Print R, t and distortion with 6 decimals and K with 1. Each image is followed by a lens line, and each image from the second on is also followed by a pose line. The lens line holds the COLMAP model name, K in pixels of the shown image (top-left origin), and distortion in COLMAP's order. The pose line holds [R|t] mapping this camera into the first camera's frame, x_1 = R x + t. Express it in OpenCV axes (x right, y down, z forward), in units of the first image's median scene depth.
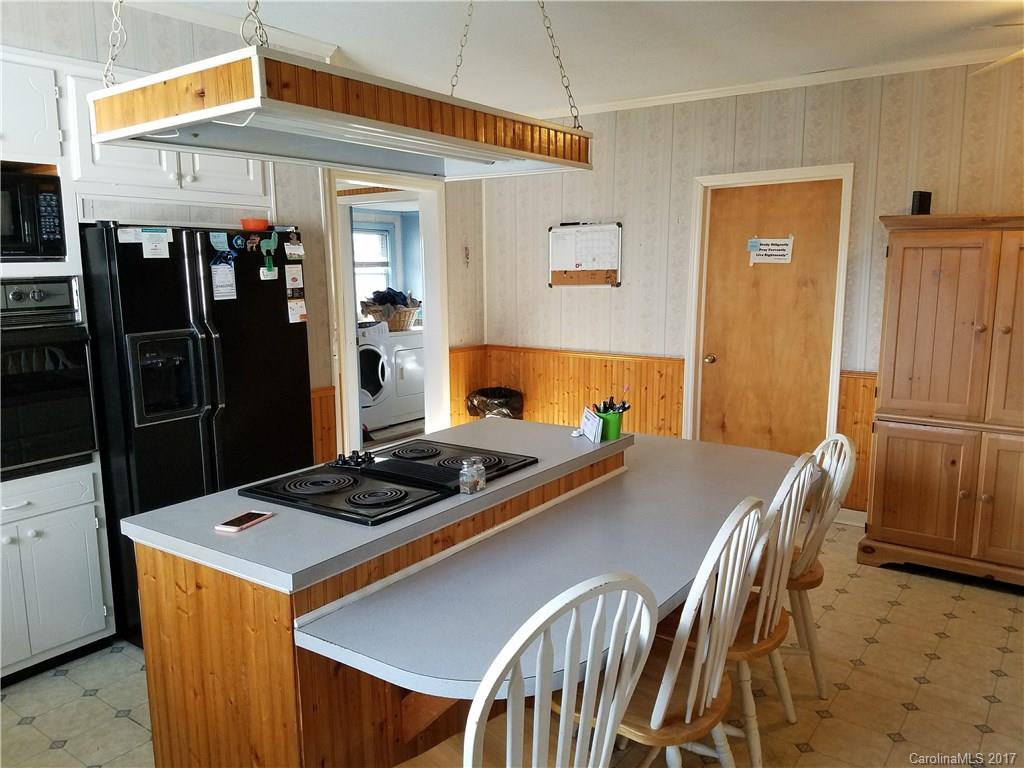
lens RADIAL K [[778.0, 0, 510.5], [0, 778.0, 394.5], [0, 0, 1]] dist [0.192492, -0.320606]
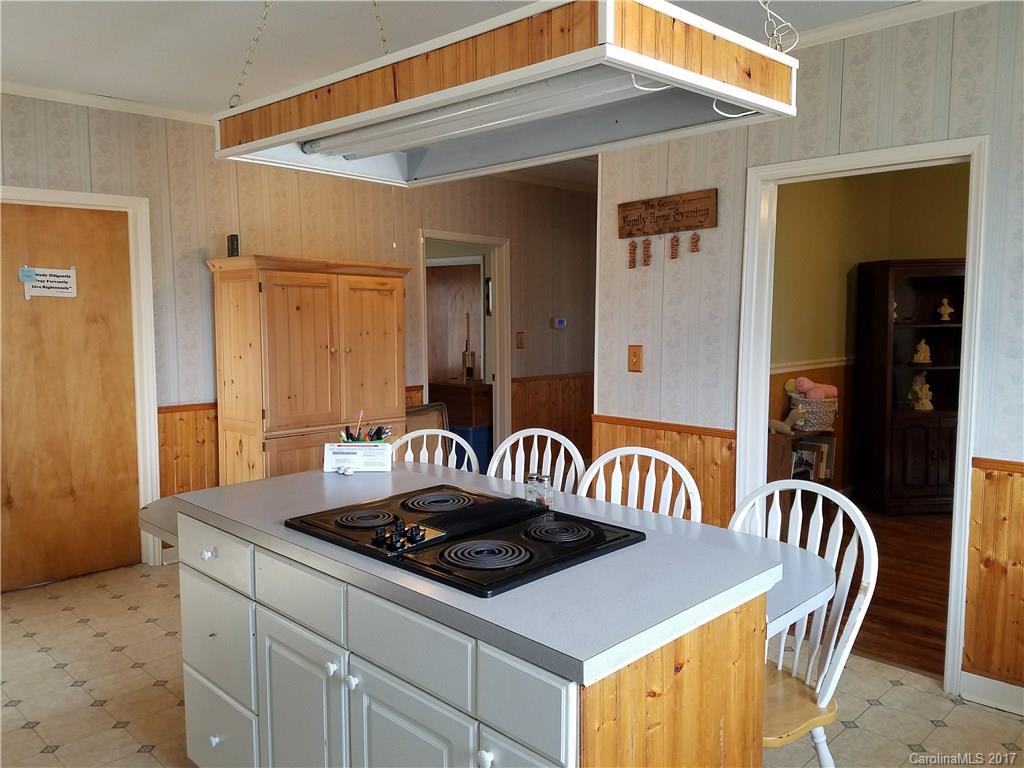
lens RADIAL K [[778.0, 0, 510.5], [0, 778.0, 394.5], [0, 0, 1]] dist [0.192492, -0.320606]
pose [[0.151133, -0.095727, 0.983867, -1.031154], [0.167204, 0.983434, 0.070001, -0.090101], [-0.974270, 0.153927, 0.164635, 0.893171]]
